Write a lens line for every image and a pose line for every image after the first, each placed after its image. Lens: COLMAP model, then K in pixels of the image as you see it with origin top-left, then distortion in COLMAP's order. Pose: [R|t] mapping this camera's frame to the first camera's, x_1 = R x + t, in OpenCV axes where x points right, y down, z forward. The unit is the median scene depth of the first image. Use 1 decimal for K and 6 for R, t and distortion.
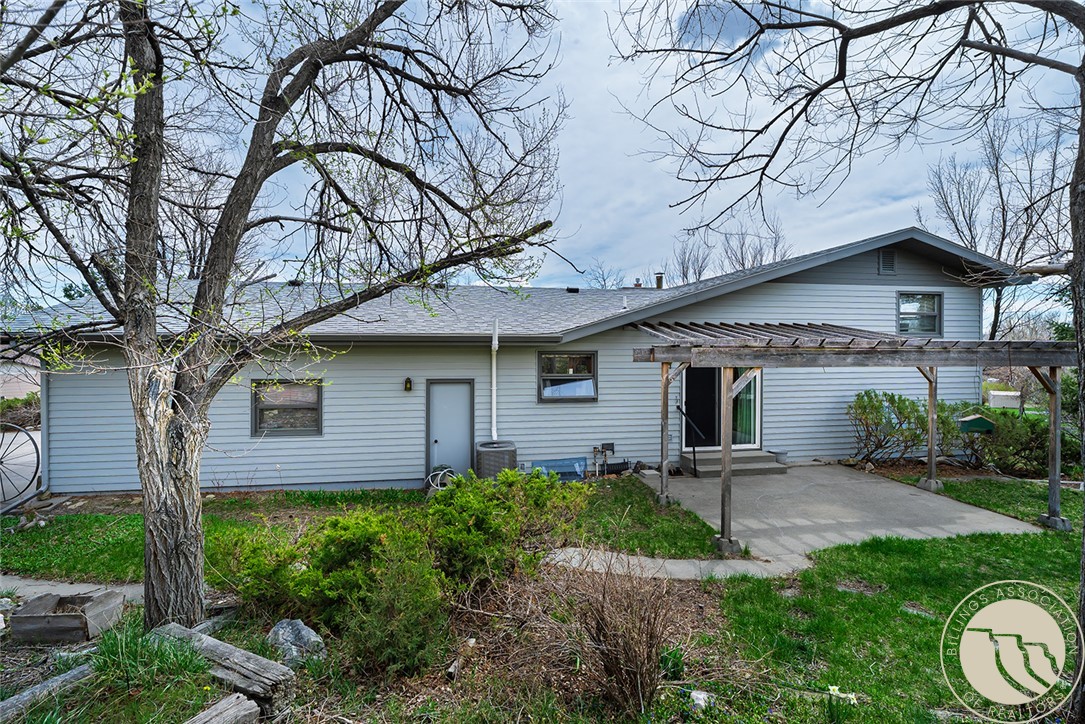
lens RADIAL K [[461.2, 0, 542.5], [0, 461.2, 362.0], [0, 0, 1]] dist [0.002819, 0.000317]
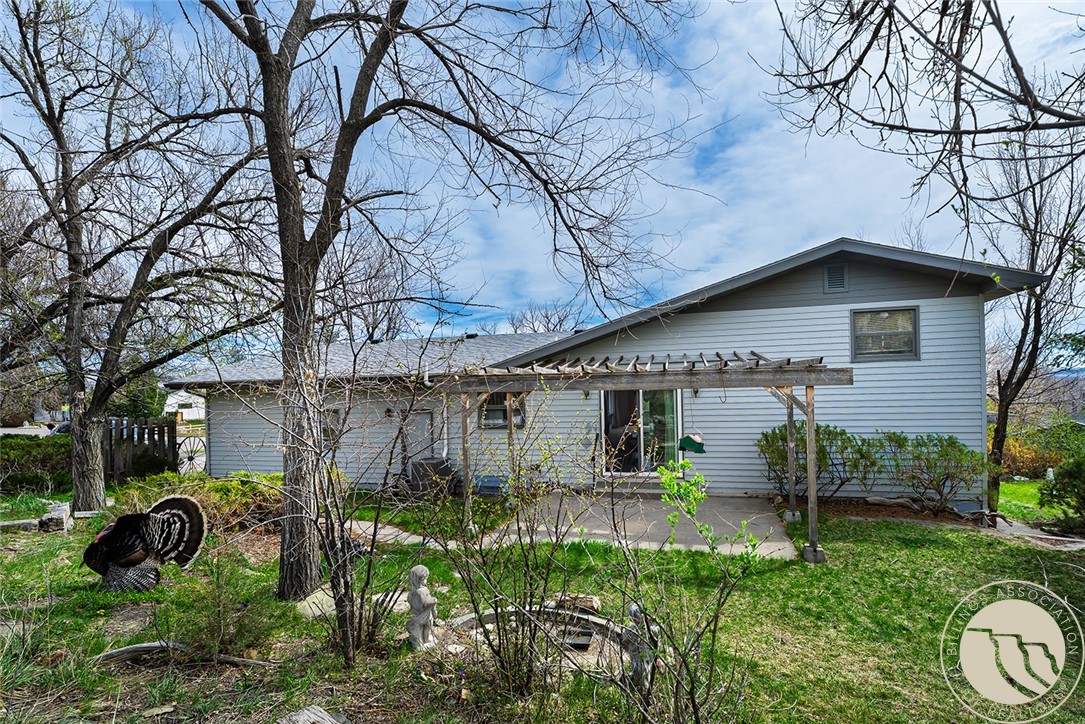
lens RADIAL K [[461.2, 0, 542.5], [0, 461.2, 362.0], [0, 0, 1]] dist [0.002819, 0.000317]
pose [[0.914983, -0.045865, -0.400877, 0.620408], [0.006697, 0.995108, -0.098567, 0.033083], [0.403436, 0.087502, 0.910814, -0.047478]]
